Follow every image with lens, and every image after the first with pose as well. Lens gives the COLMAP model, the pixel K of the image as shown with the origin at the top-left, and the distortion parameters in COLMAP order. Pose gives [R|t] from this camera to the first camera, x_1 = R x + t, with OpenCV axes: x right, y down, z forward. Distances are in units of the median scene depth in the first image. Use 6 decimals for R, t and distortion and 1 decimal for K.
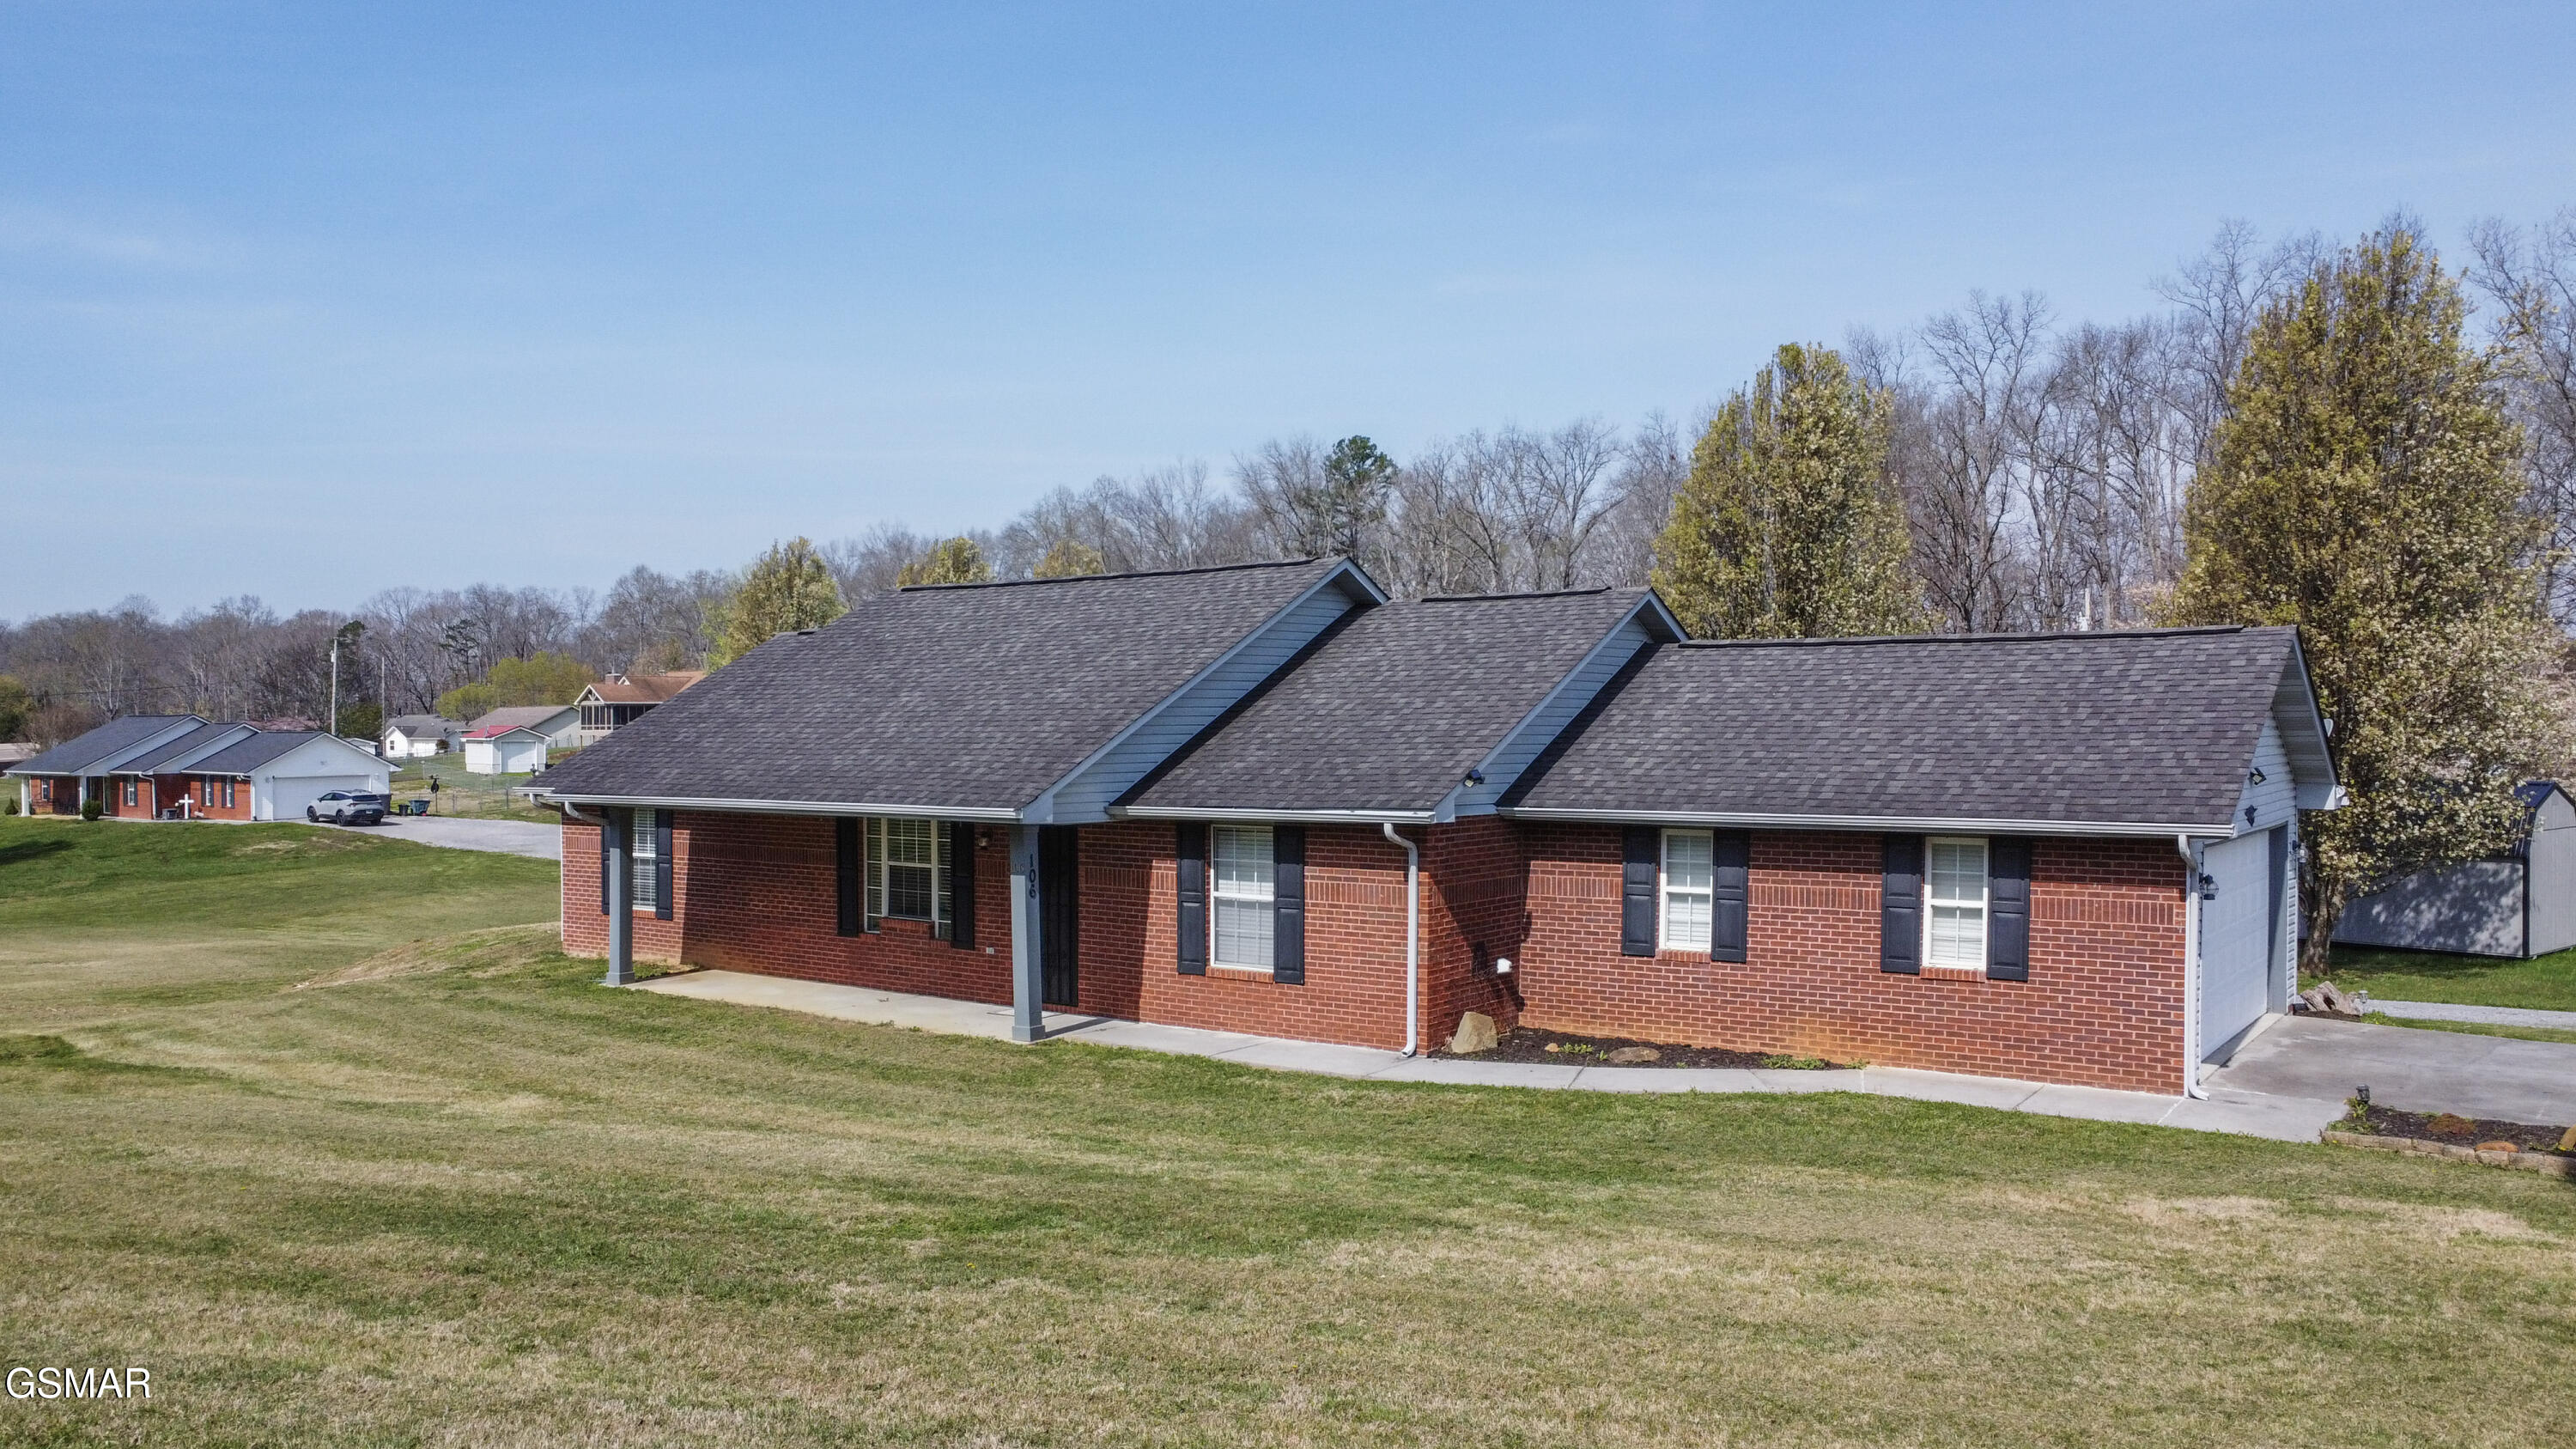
lens RADIAL K [[1932.9, 0, 1288.0], [0, 1932.9, 724.5], [0, 0, 1]] dist [-0.193501, 0.327083]
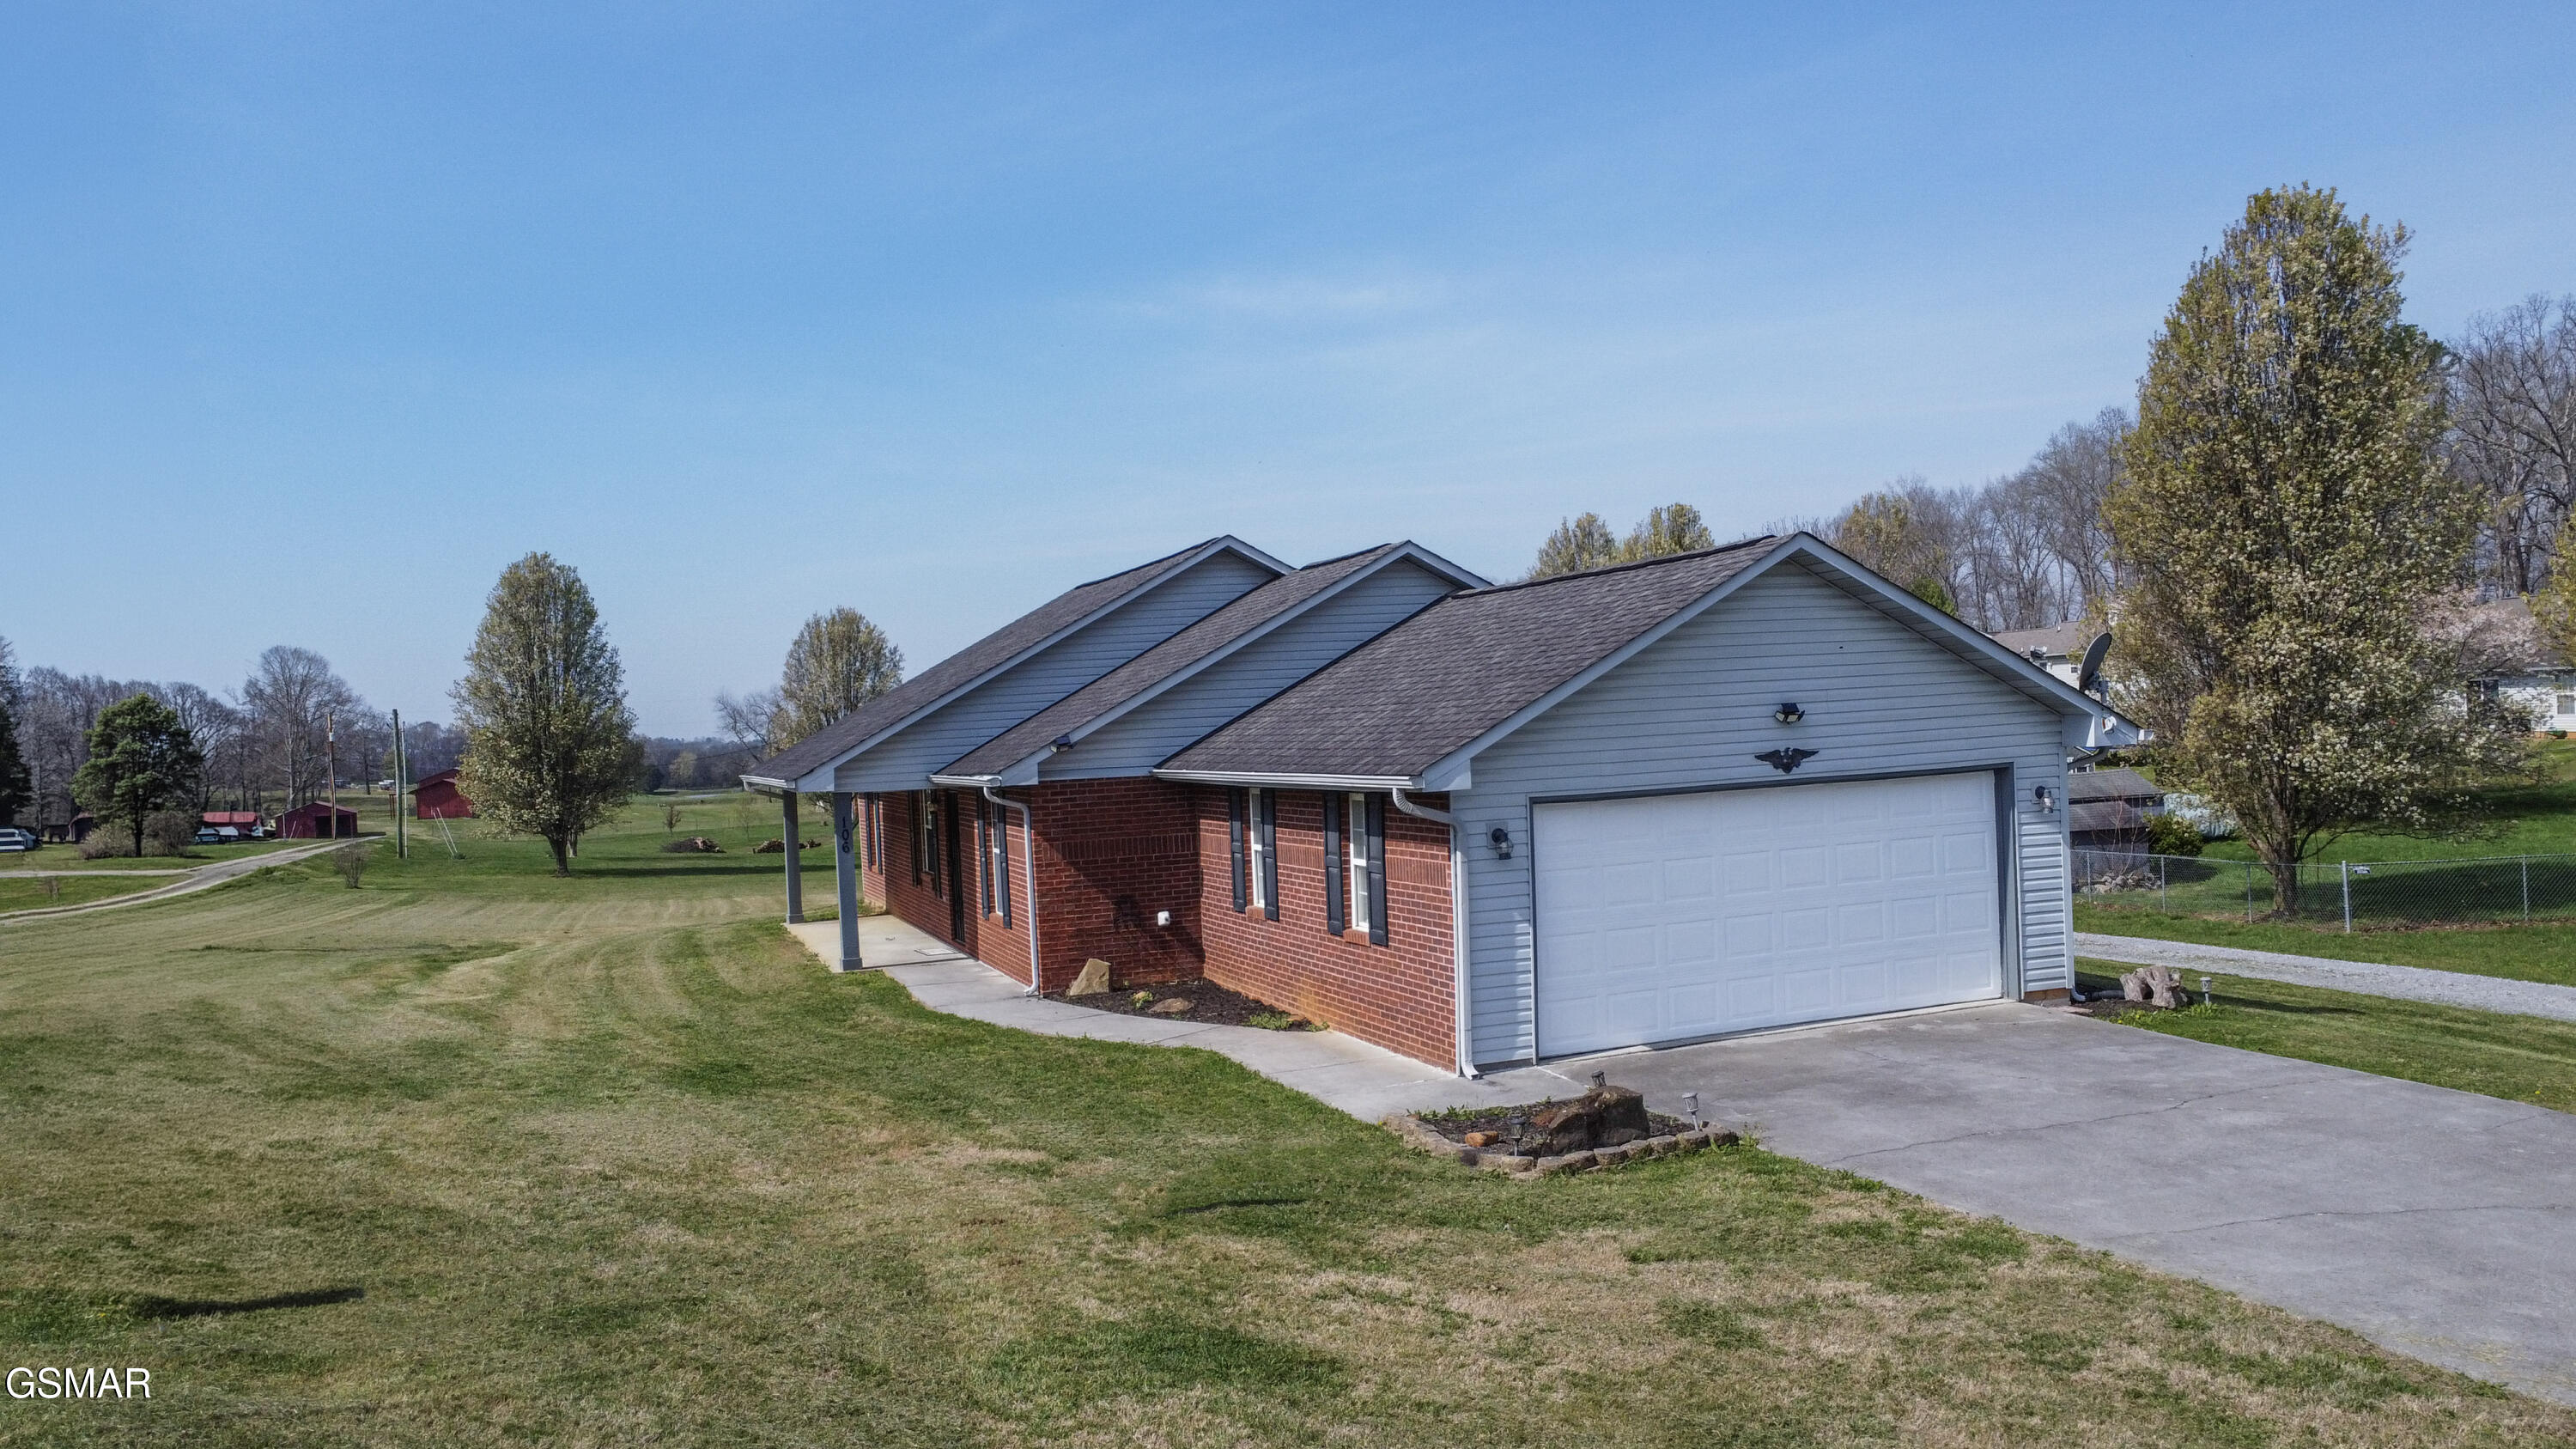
lens RADIAL K [[1932.9, 0, 1288.0], [0, 1932.9, 724.5], [0, 0, 1]] dist [-0.193501, 0.327083]
pose [[0.827125, -0.037409, -0.560772, 0.803005], [0.047733, 0.998853, 0.003772, 0.018607], [0.559987, -0.029888, 0.827962, 0.167191]]
